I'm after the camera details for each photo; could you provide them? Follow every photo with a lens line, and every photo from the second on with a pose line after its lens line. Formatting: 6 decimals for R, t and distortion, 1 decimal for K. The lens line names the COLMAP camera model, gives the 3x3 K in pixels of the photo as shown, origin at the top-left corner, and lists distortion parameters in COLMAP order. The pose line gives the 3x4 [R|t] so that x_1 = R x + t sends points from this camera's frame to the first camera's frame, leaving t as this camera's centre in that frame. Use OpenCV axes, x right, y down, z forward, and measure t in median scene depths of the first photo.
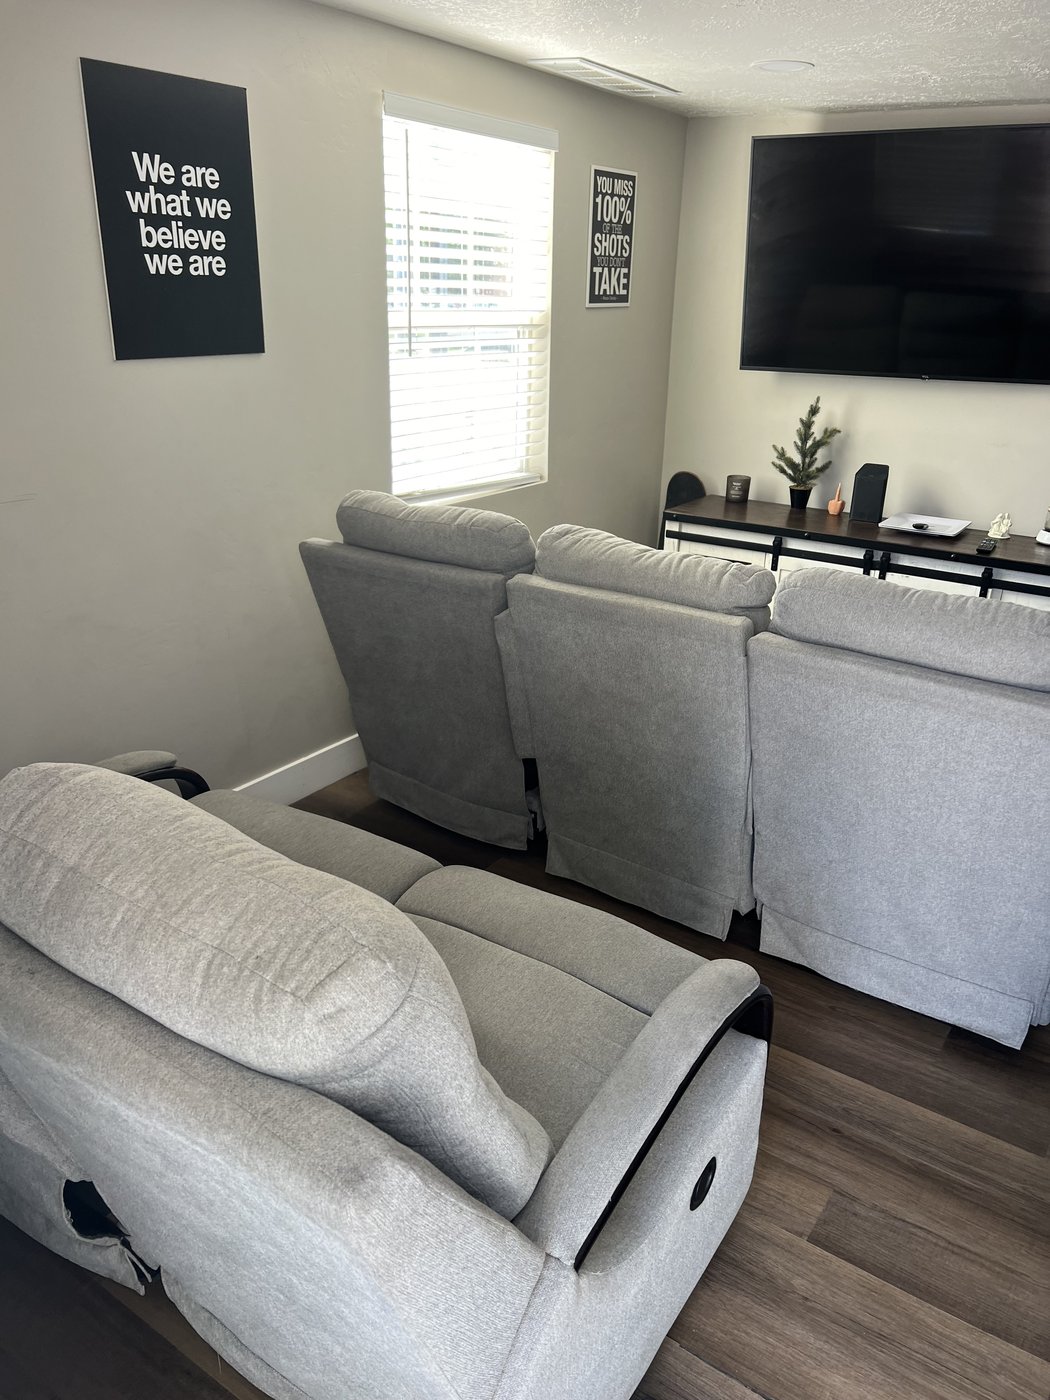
lens RADIAL K [[1077.1, 0, 529.2], [0, 1077.1, 700.4], [0, 0, 1]] dist [0.012884, -0.029115]
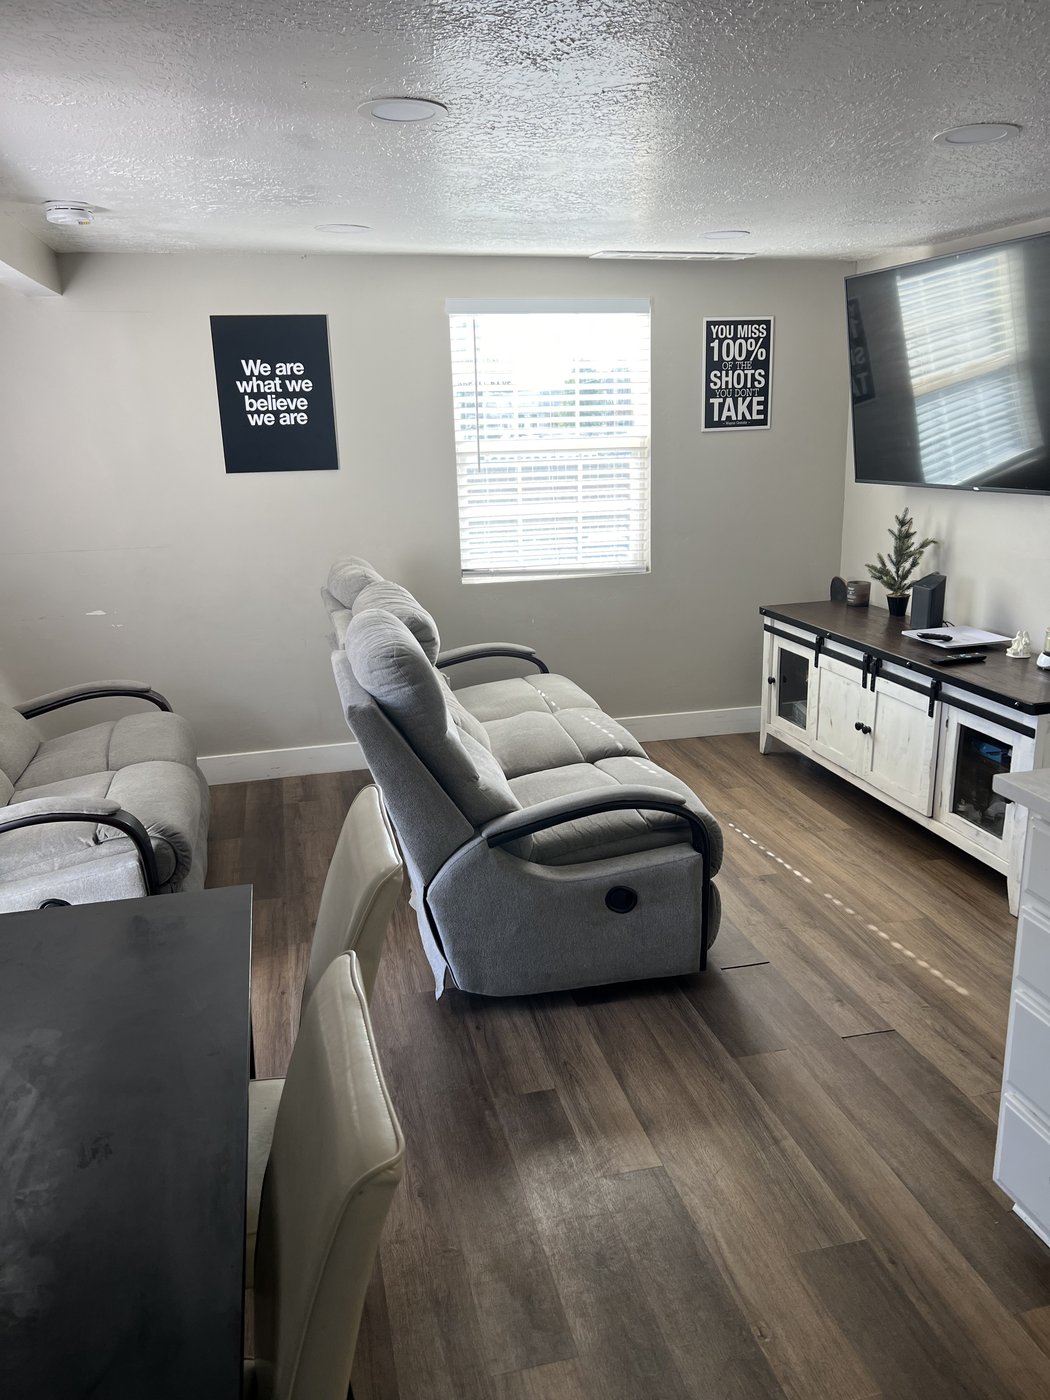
lens RADIAL K [[1077.1, 0, 531.5], [0, 1077.1, 703.8], [0, 0, 1]] dist [0.012884, -0.029115]
pose [[0.732685, 0.136138, -0.666813, 1.152767], [-0.205536, 0.978301, -0.026108, -0.000218], [0.648789, 0.156183, 0.744768, 0.057060]]
